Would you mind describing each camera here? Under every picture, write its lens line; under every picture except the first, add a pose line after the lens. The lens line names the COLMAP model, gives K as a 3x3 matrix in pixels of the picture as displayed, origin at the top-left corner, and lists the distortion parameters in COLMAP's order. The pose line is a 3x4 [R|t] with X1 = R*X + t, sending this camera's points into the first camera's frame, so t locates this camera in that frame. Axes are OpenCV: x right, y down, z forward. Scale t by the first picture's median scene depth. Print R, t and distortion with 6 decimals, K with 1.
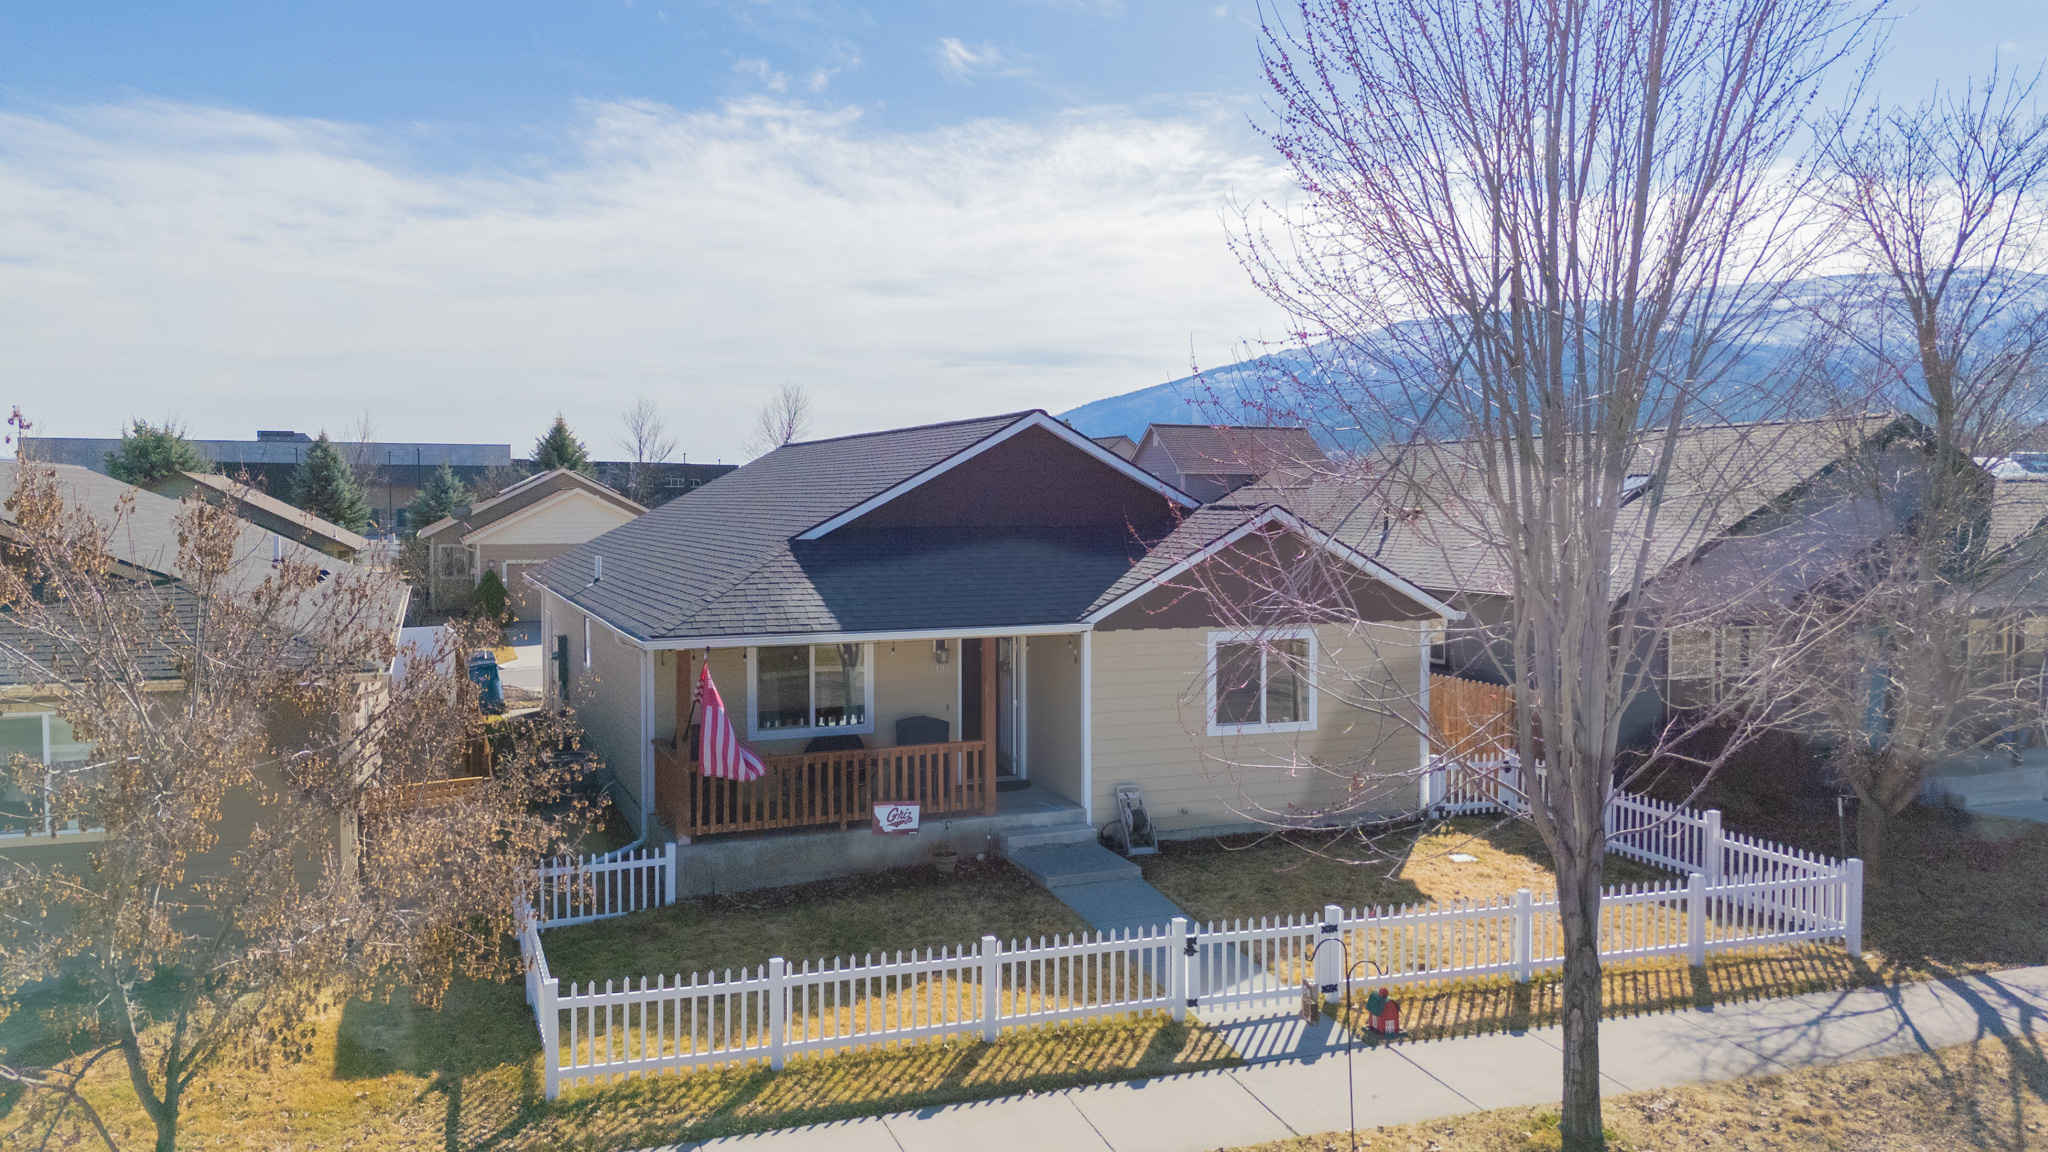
lens RADIAL K [[1500.3, 0, 1029.4], [0, 1500.3, 573.9], [0, 0, 1]] dist [0.067700, -0.060552]
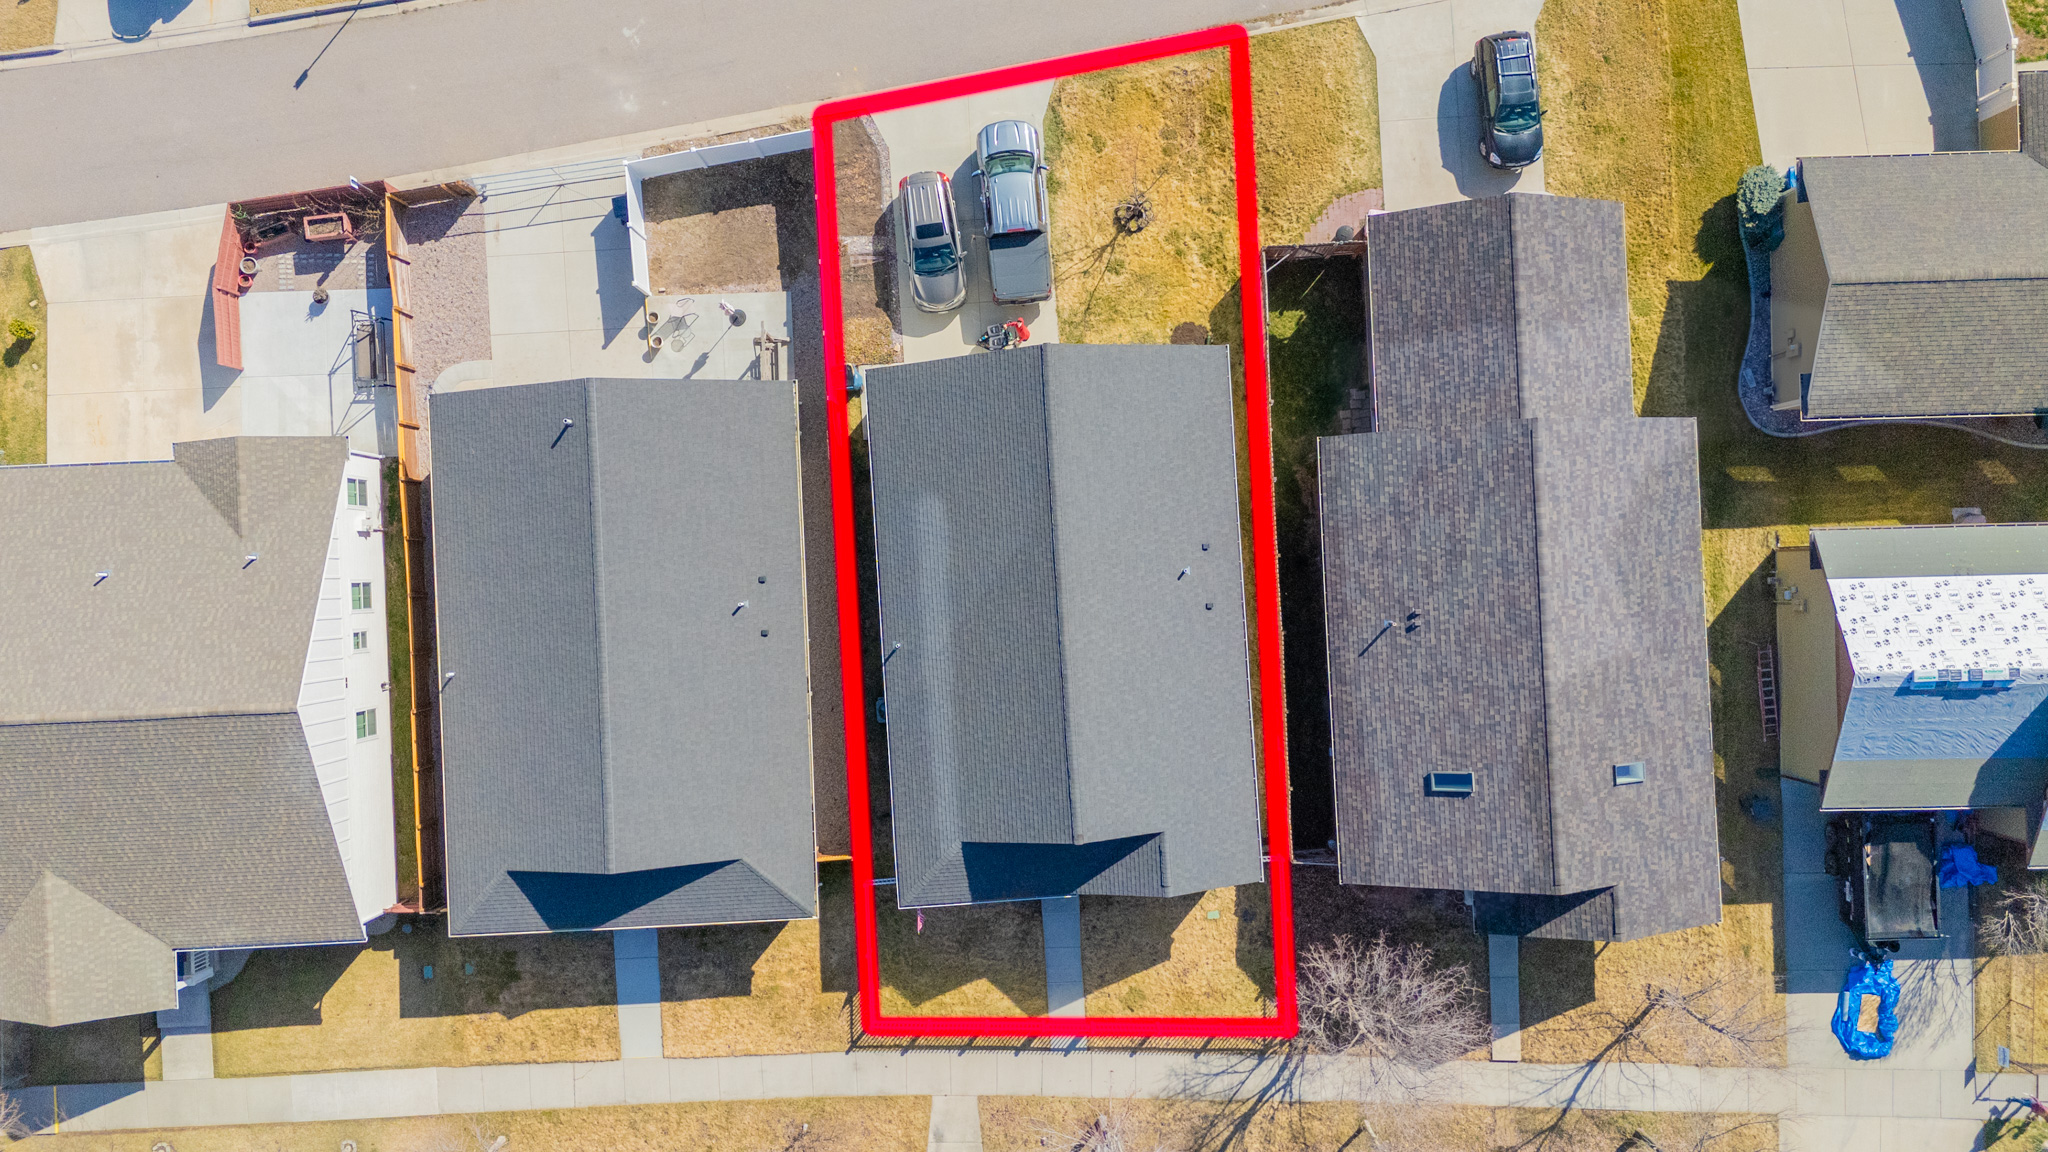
lens RADIAL K [[1500.3, 0, 1029.4], [0, 1500.3, 573.9], [0, 0, 1]] dist [0.067700, -0.060552]
pose [[0.945992, 0.324189, -0.000524, -0.232175], [-0.013933, 0.042272, 0.999009, -2.829940], [0.323890, -0.945048, 0.044506, 1.578109]]
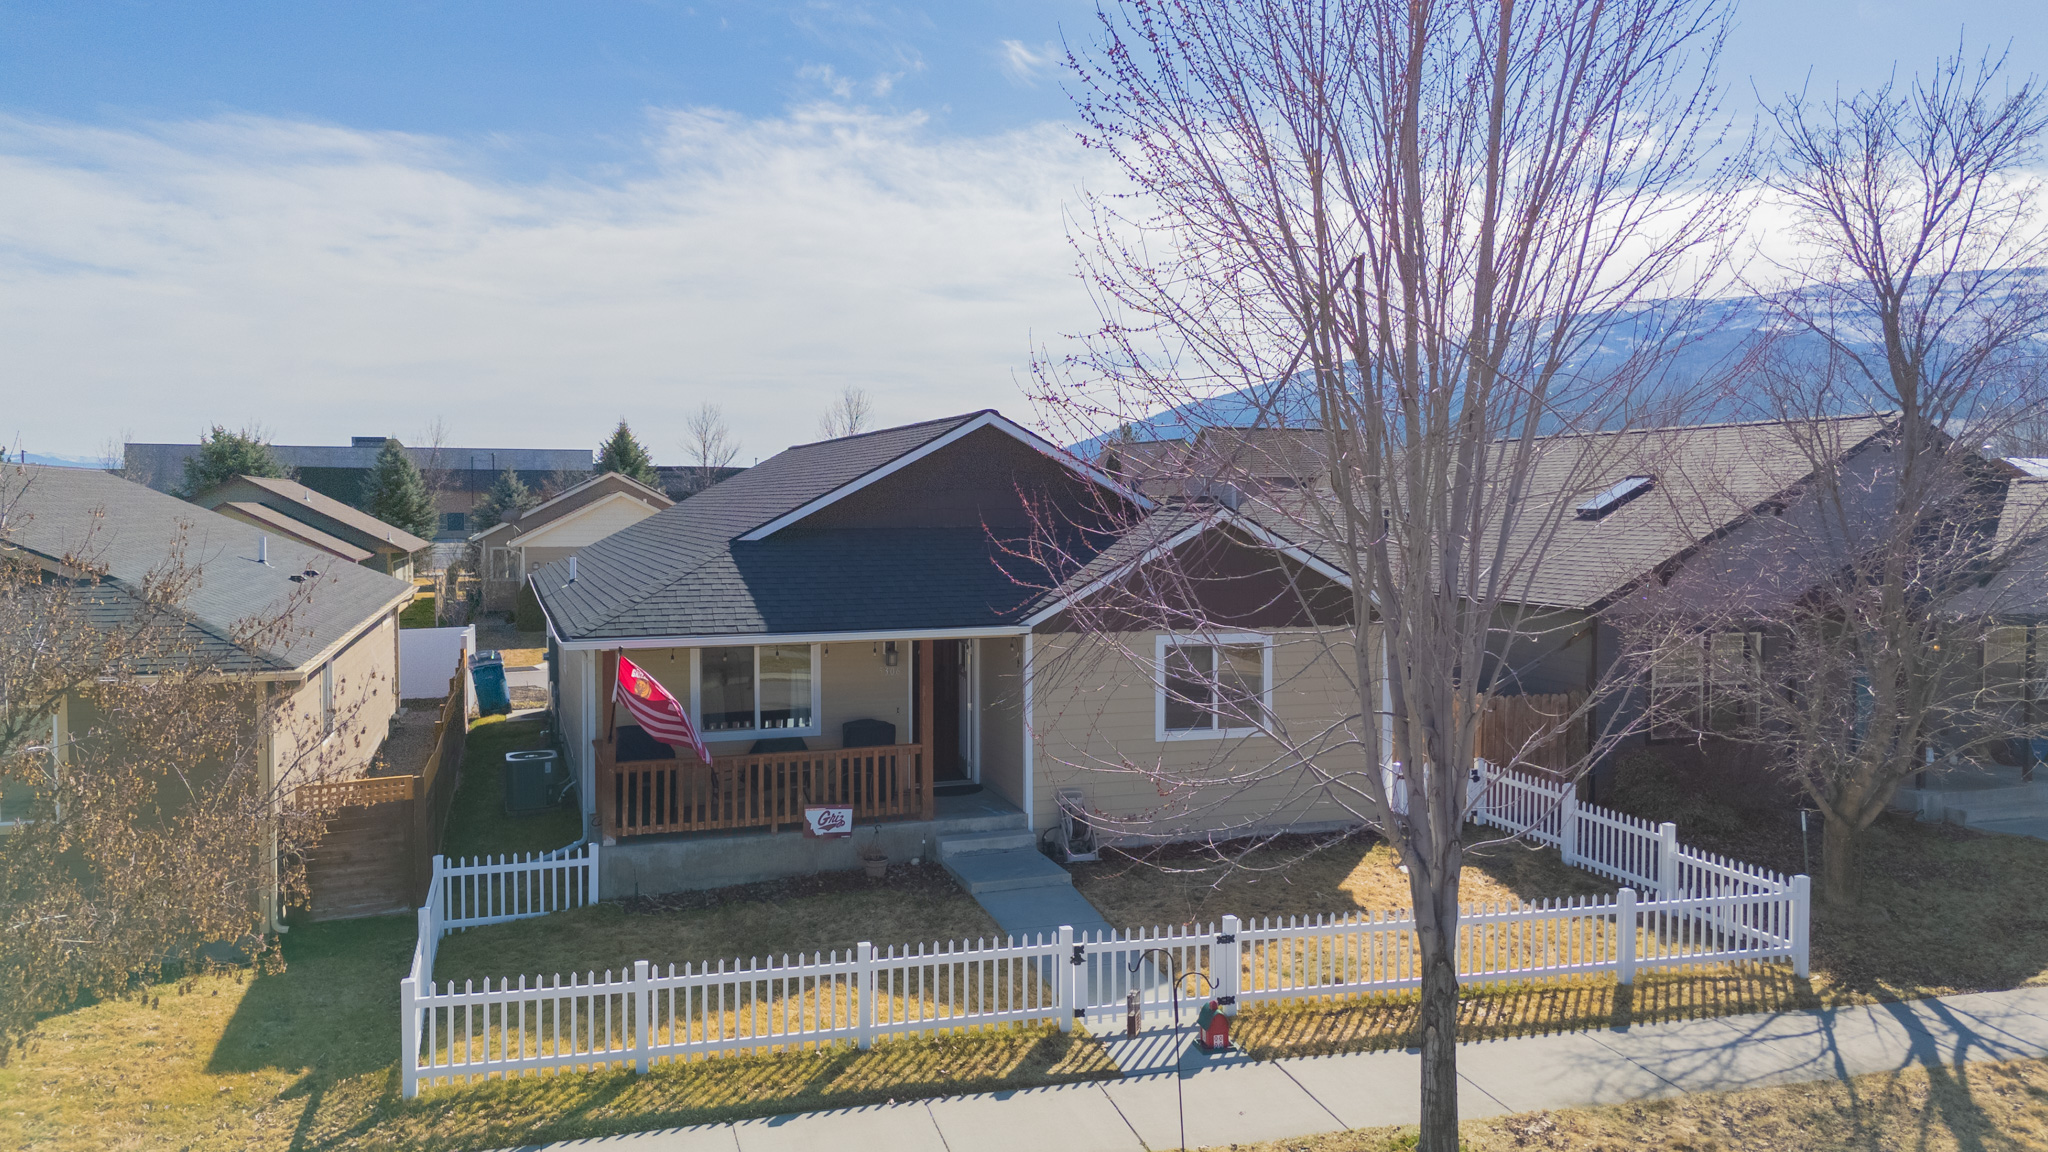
lens RADIAL K [[1505.2, 0, 1029.0], [0, 1505.2, 574.8], [0, 0, 1]] dist [0.062684, -0.053849]
pose [[0.998320, 0.002621, -0.057885, 0.114346], [-0.002753, 0.999994, -0.002204, 0.001960], [0.057879, 0.002360, 0.998321, 0.015628]]
